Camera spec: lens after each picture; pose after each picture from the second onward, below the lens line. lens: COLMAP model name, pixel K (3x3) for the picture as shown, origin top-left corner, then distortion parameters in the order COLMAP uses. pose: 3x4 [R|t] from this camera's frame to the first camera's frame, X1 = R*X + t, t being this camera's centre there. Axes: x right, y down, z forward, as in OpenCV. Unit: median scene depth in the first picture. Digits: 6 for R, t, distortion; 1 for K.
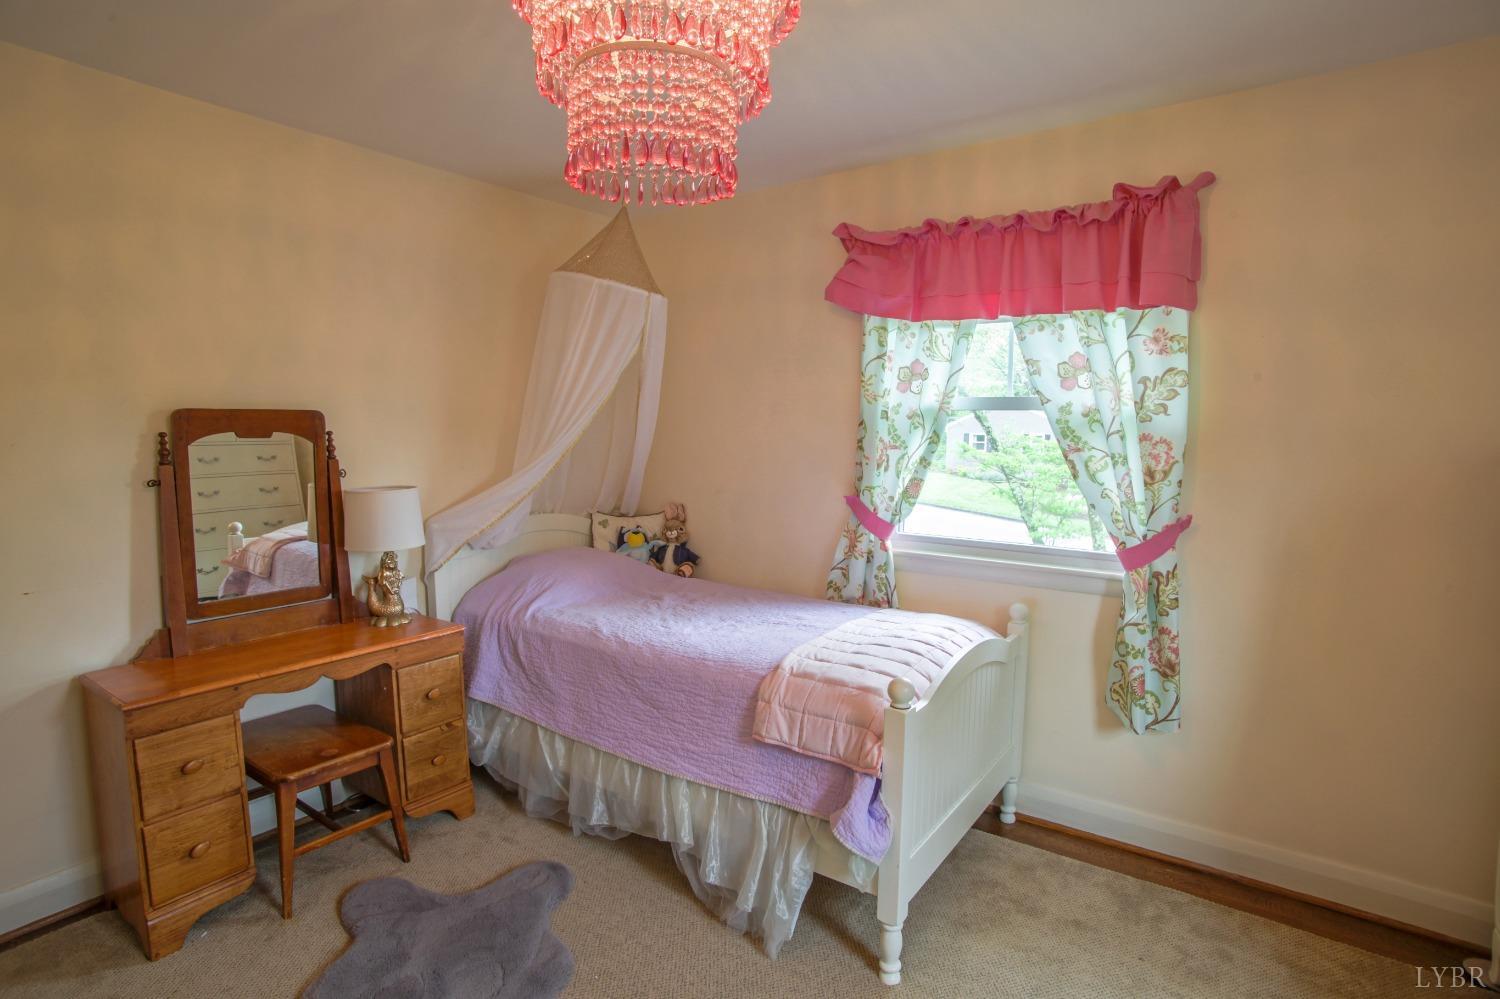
lens RADIAL K [[748.8, 0, 741.1], [0, 748.8, 503.8], [0, 0, 1]] dist [-0.091535, 0.041877]
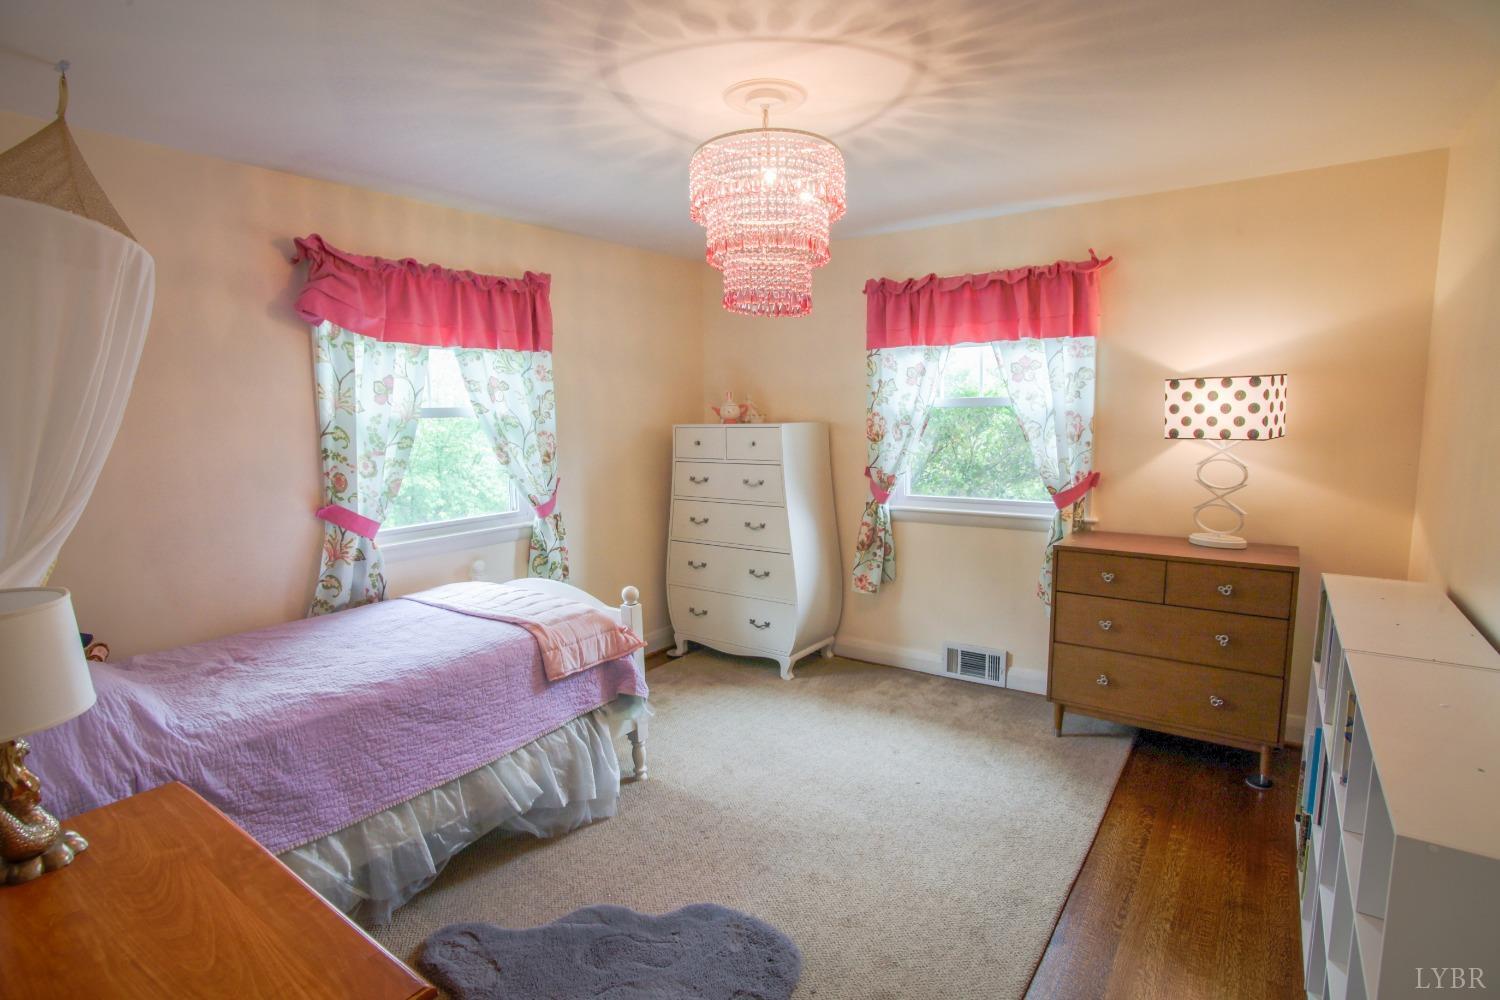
lens RADIAL K [[748.8, 0, 741.1], [0, 748.8, 504.3], [0, 0, 1]] dist [-0.091535, 0.041877]
pose [[0.003564, -0.134805, 0.990866, -0.968583], [0.116841, 0.984141, 0.133470, -0.092878], [-0.993144, 0.115298, 0.019258, 0.498014]]
